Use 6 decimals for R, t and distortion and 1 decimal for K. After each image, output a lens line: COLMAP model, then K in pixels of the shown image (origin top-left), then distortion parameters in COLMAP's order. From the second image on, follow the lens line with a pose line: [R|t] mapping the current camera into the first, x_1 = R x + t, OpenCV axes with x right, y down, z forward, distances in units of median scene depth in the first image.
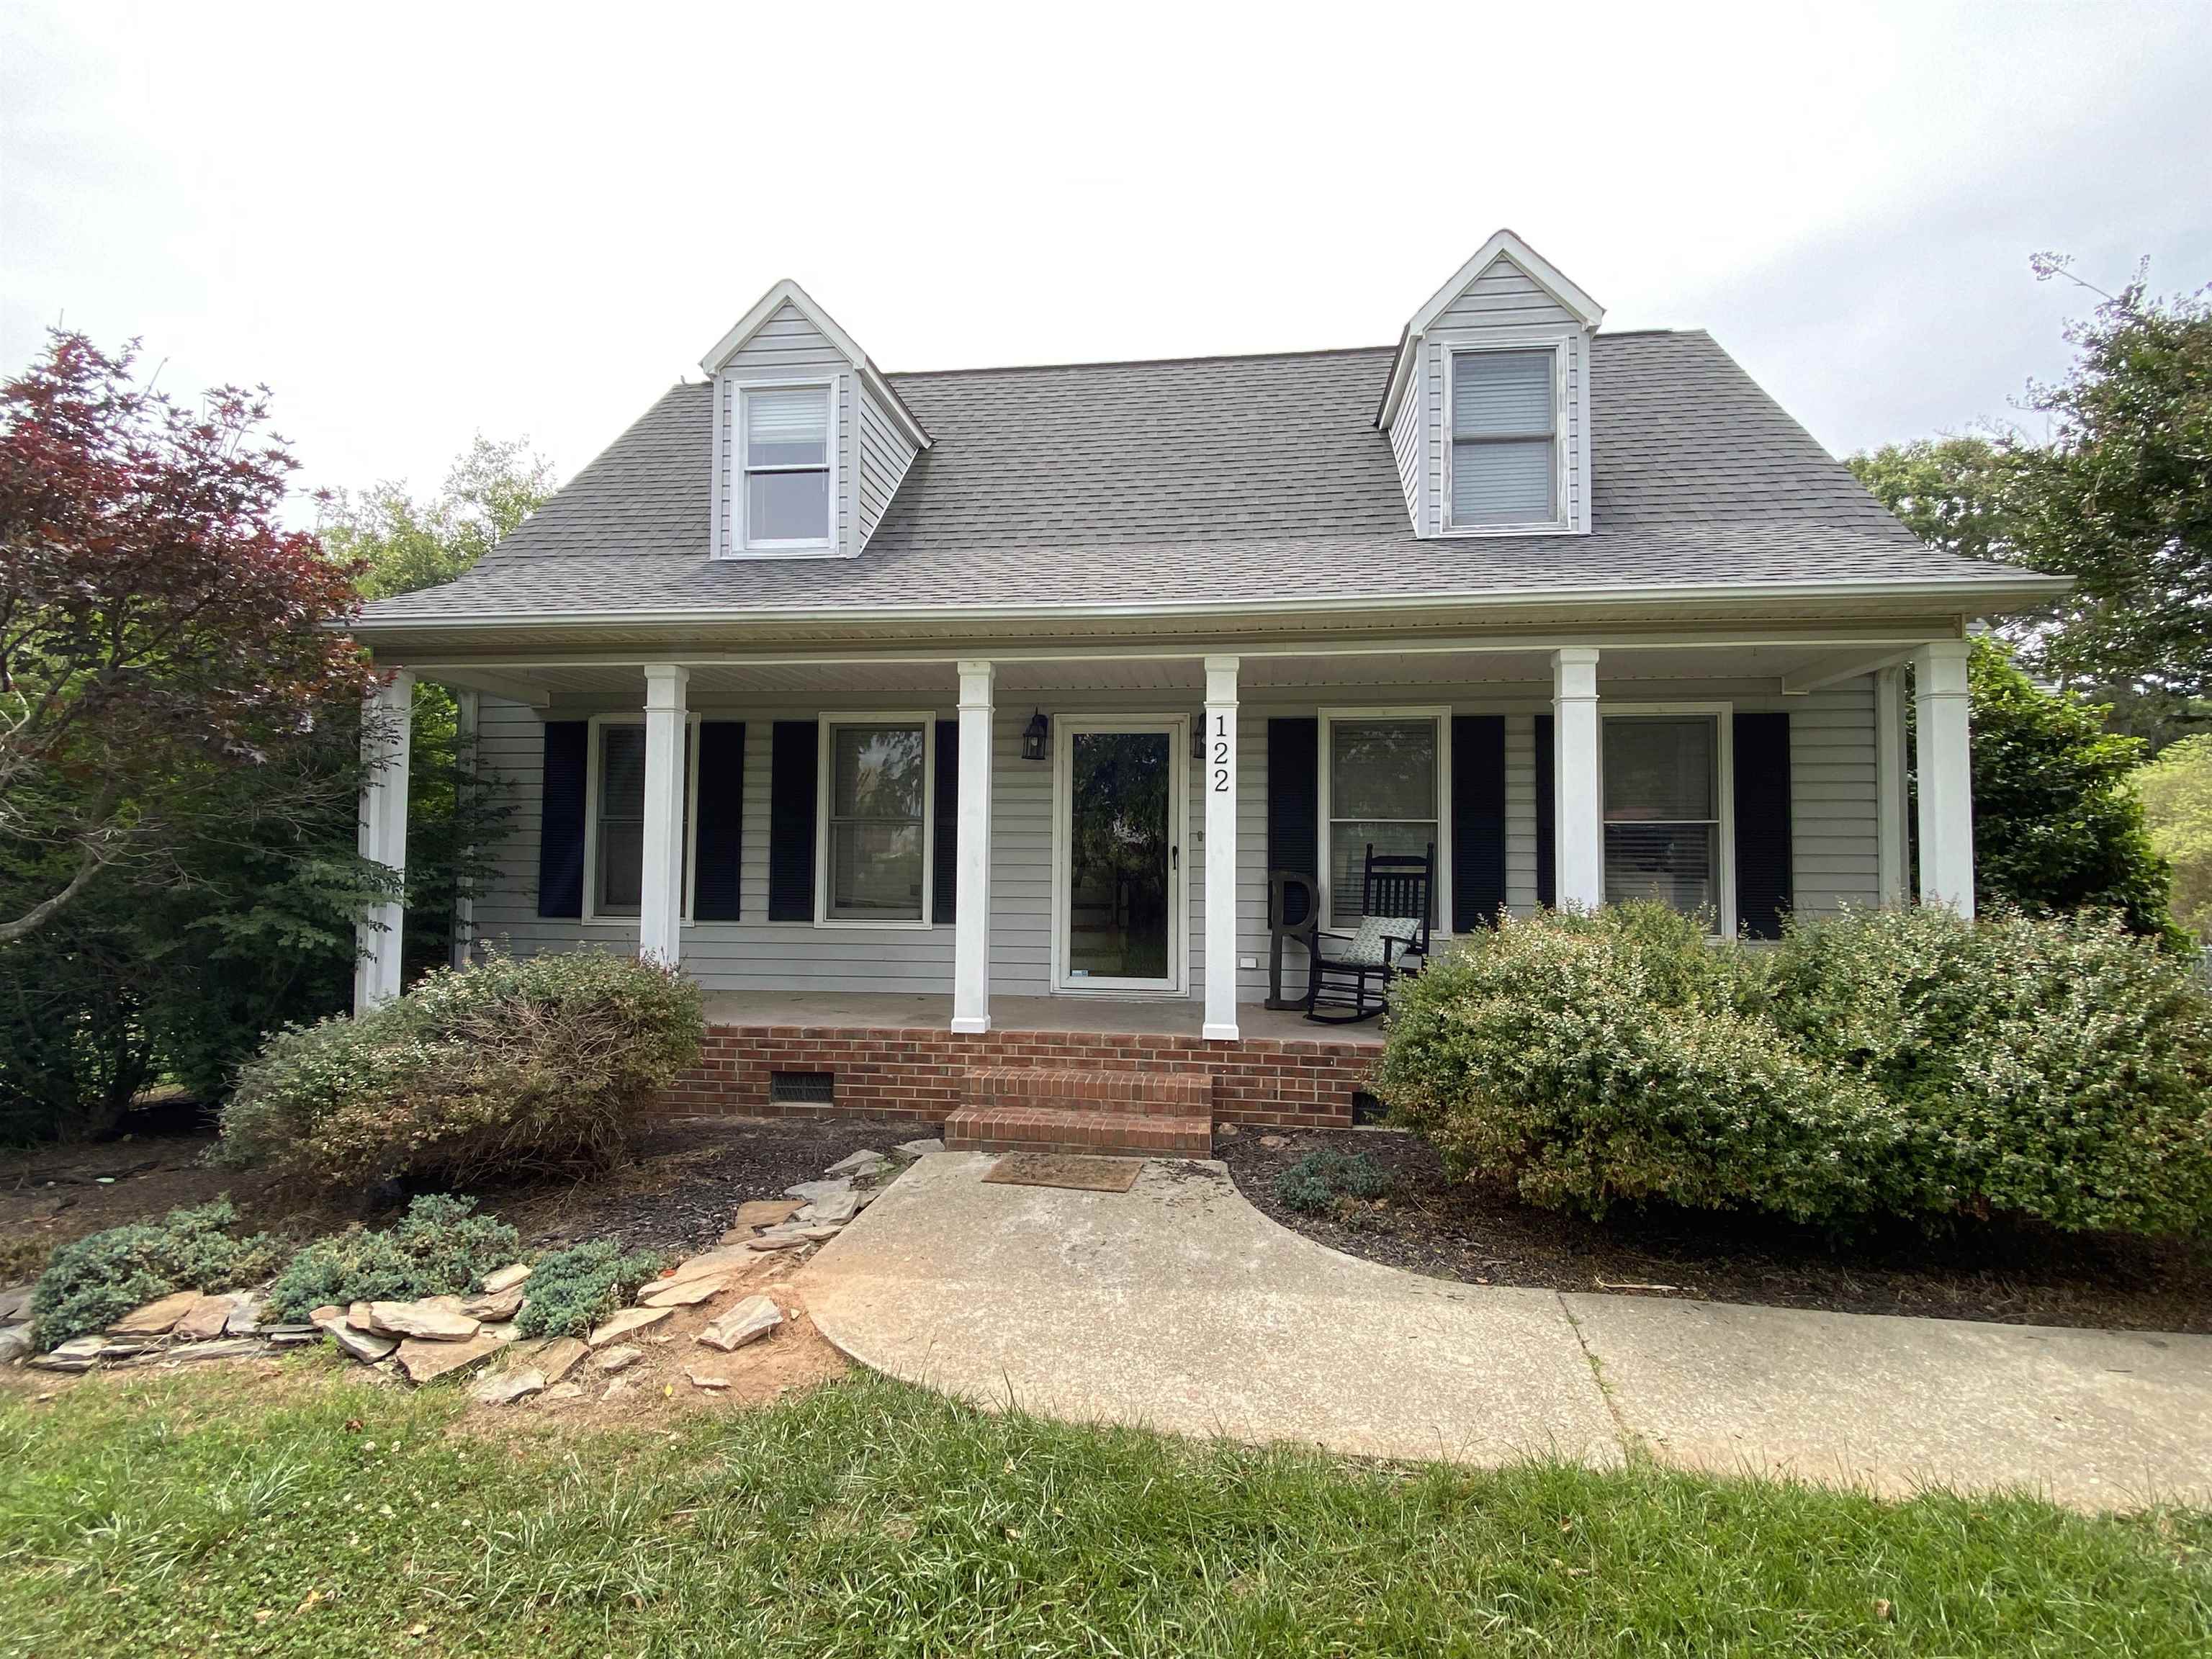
lens RADIAL K [[1014.3, 0, 1118.9], [0, 1014.3, 837.0], [0, 0, 1]] dist [0.001518, -0.015812]
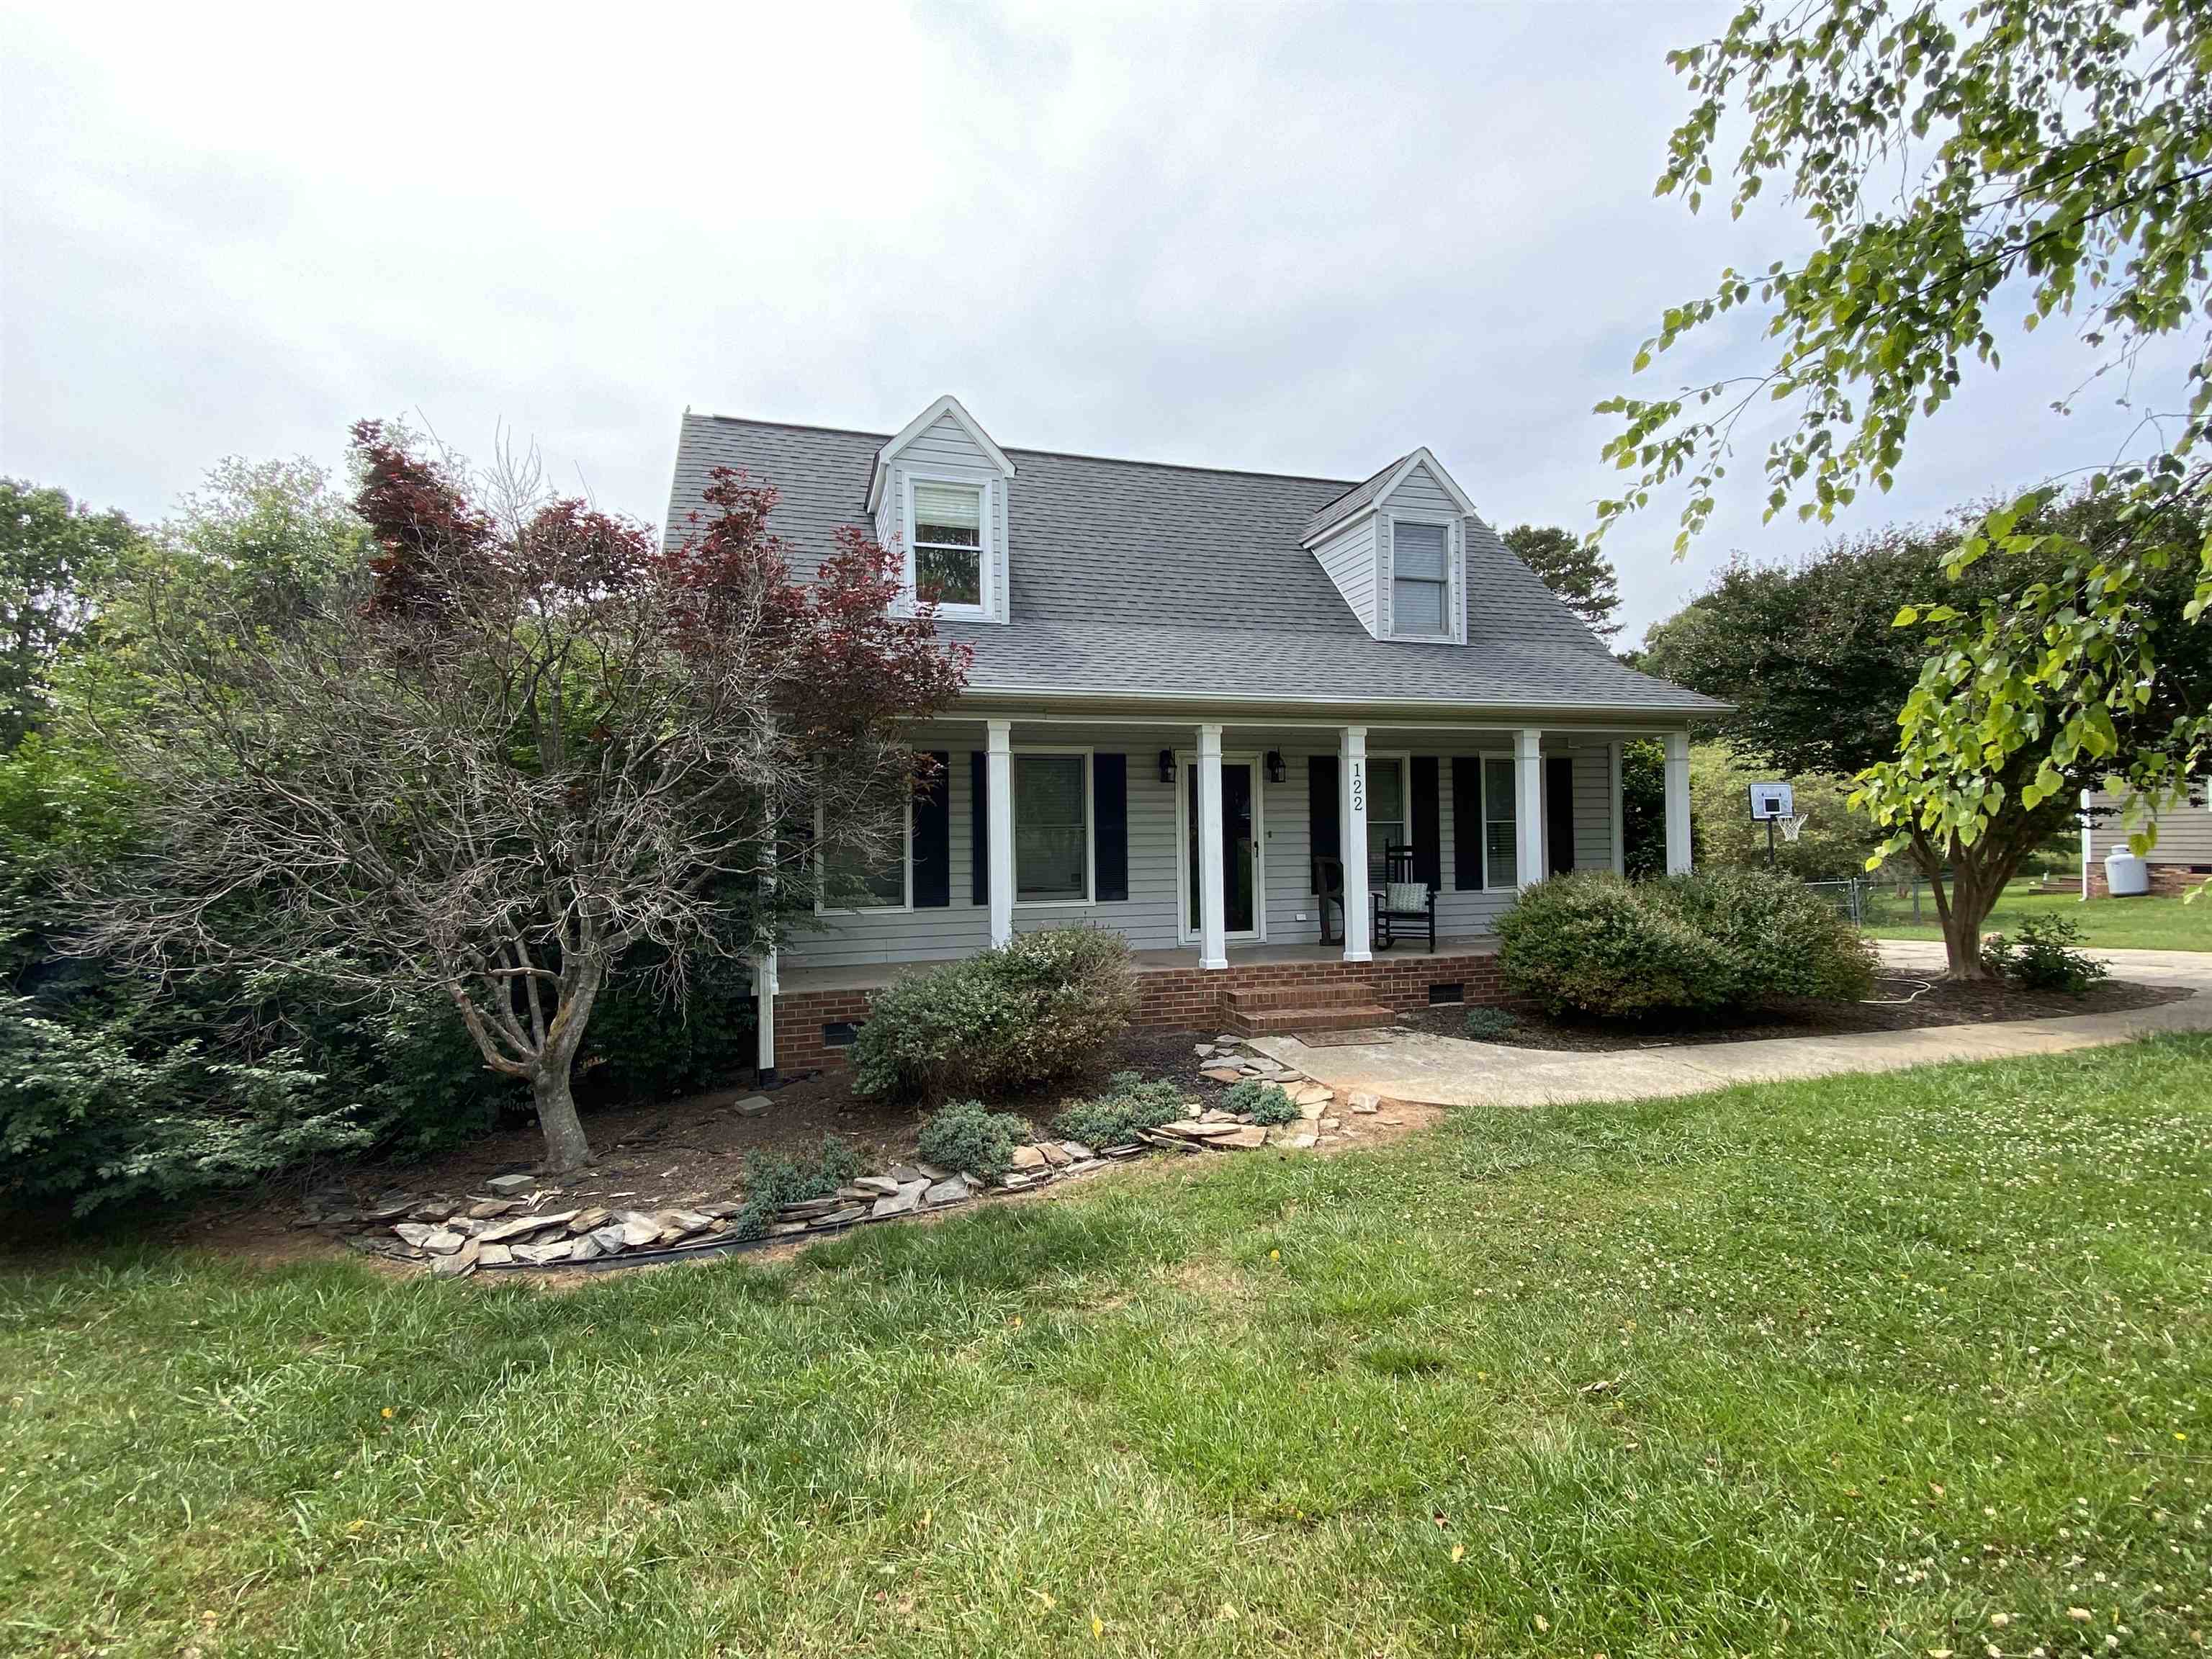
lens RADIAL K [[1021.5, 0, 1097.9], [0, 1021.5, 826.8], [0, 0, 1]] dist [0.028493, -0.000145]
pose [[0.913519, -0.014178, 0.406549, -0.976296], [0.008608, 0.999842, 0.015526, -0.048943], [-0.406705, -0.010684, 0.913497, -0.349527]]
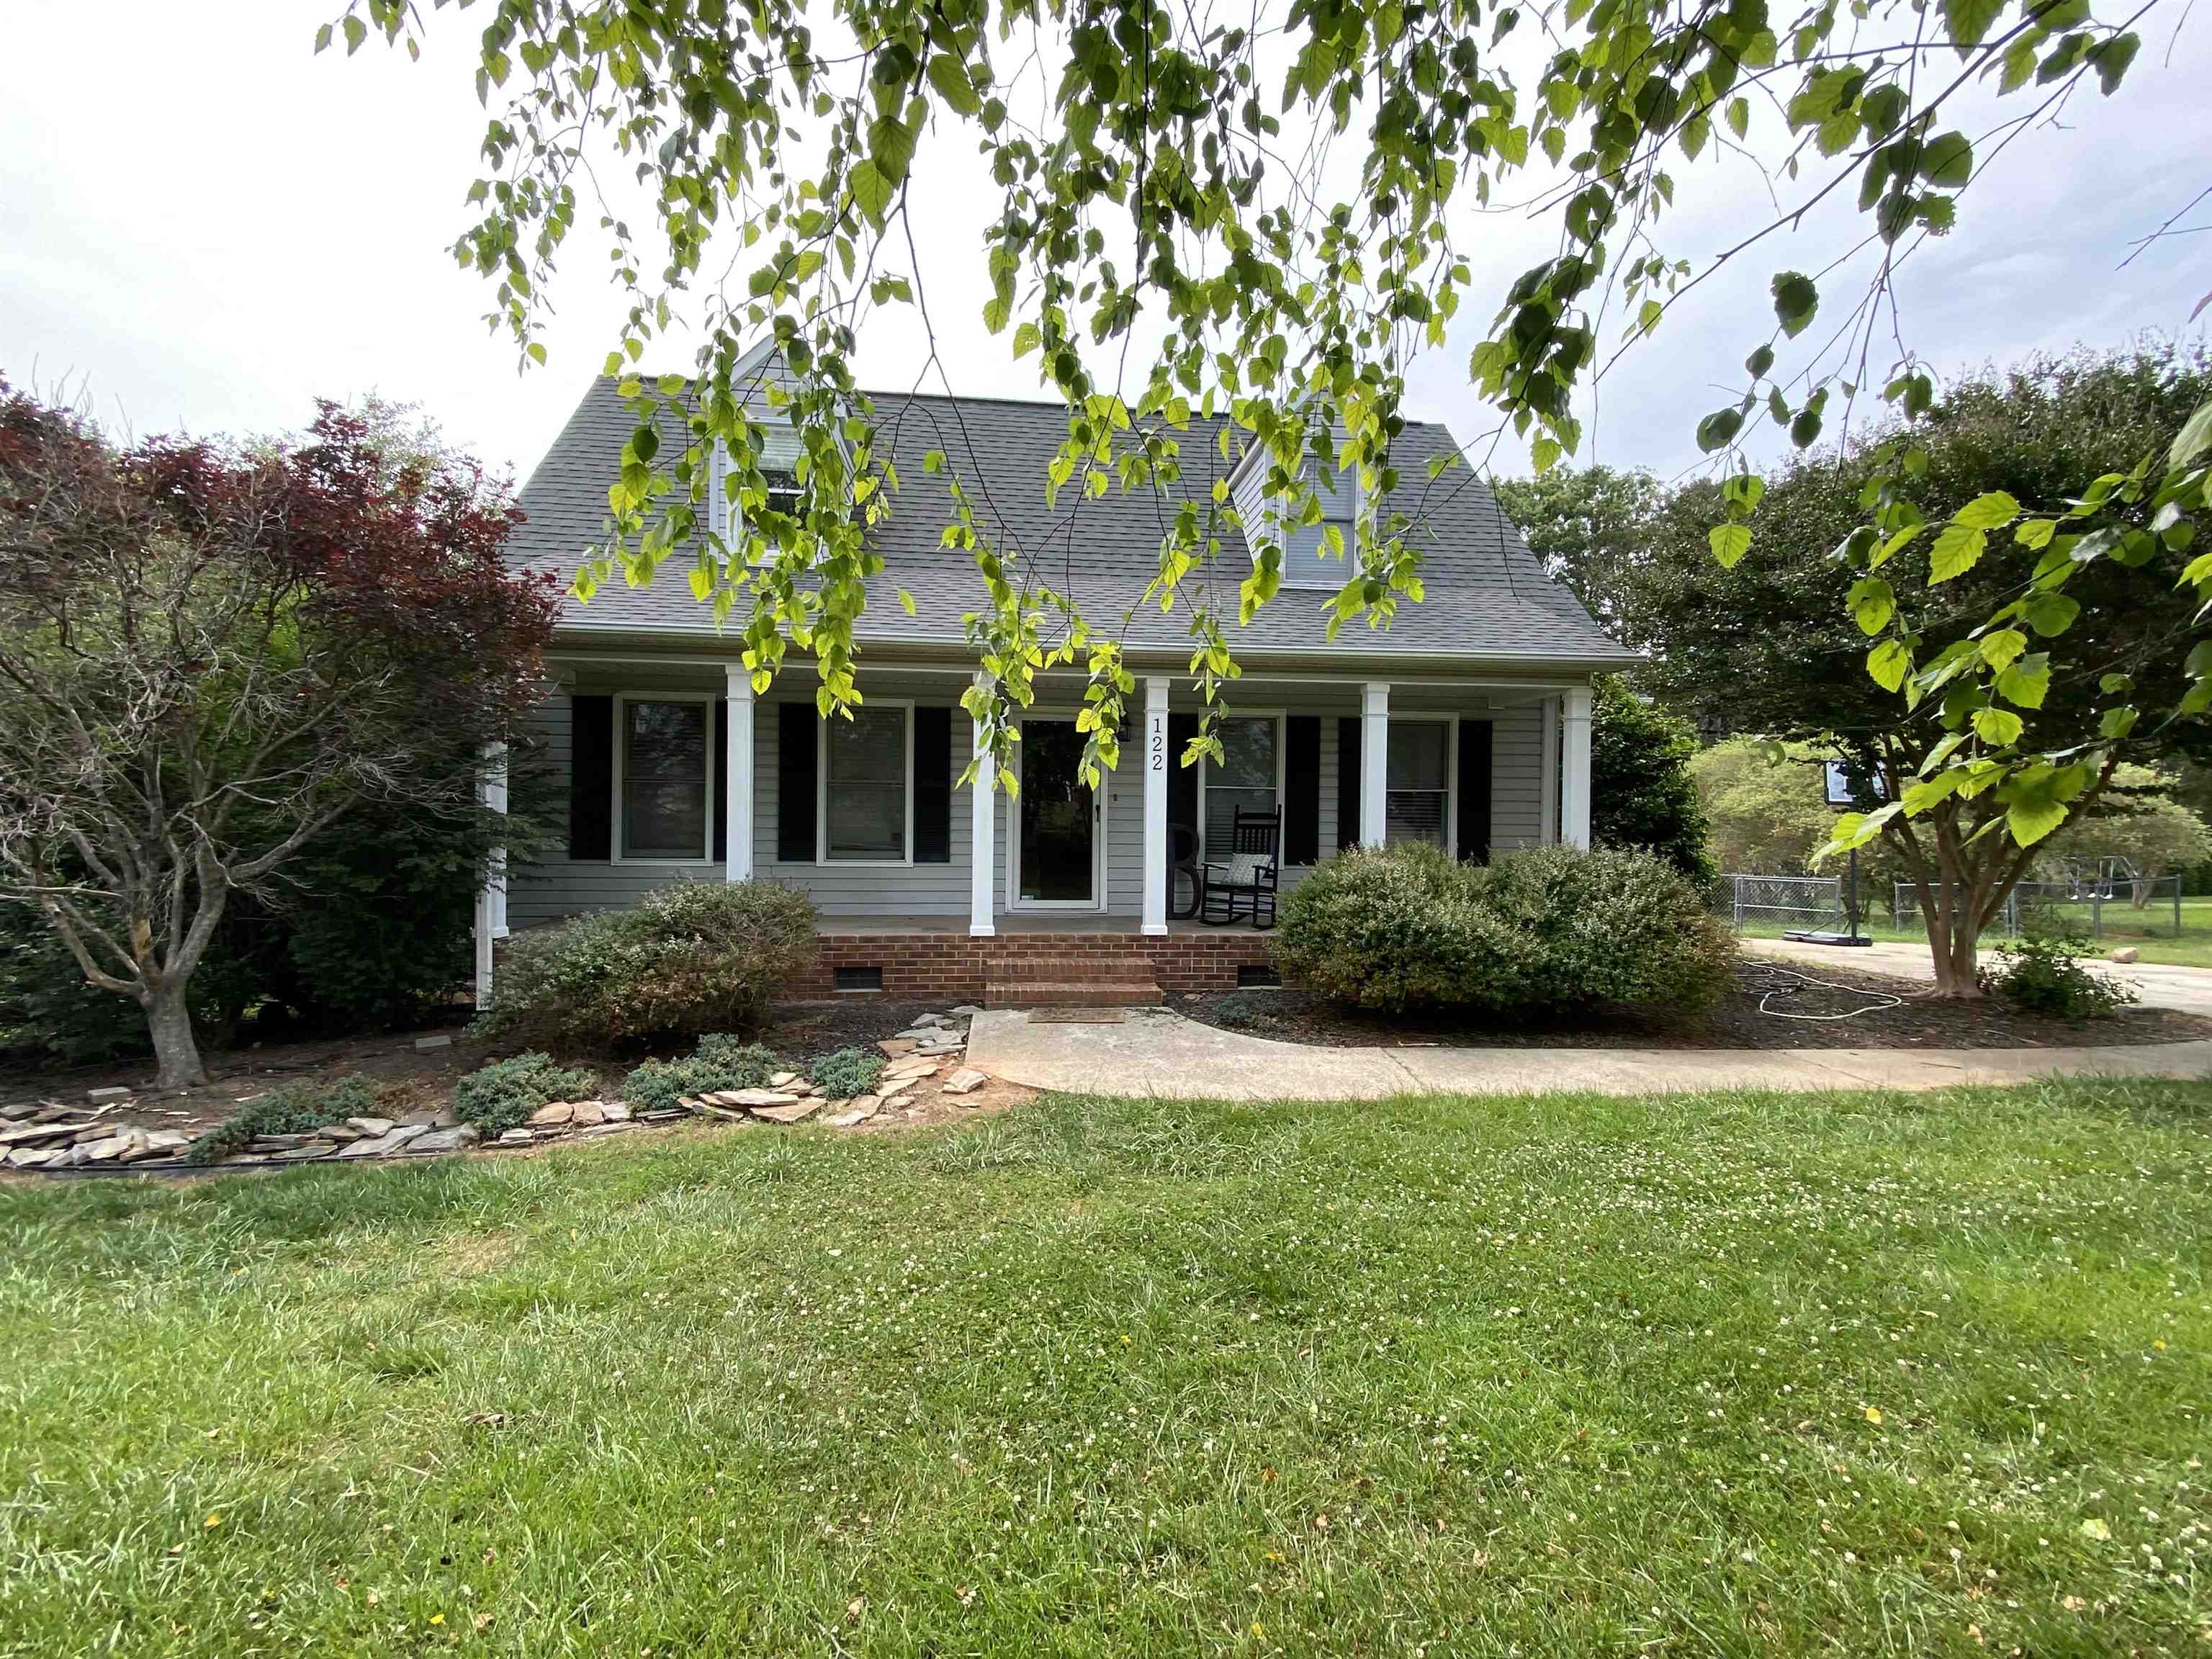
lens RADIAL K [[1023.7, 0, 1103.3], [0, 1023.7, 819.7], [0, 0, 1]] dist [-0.000738, -0.011452]
pose [[0.972468, 0.001757, 0.233031, -0.327886], [-0.009352, 0.999460, 0.031492, -0.018286], [-0.232850, -0.032805, 0.971959, -0.453421]]
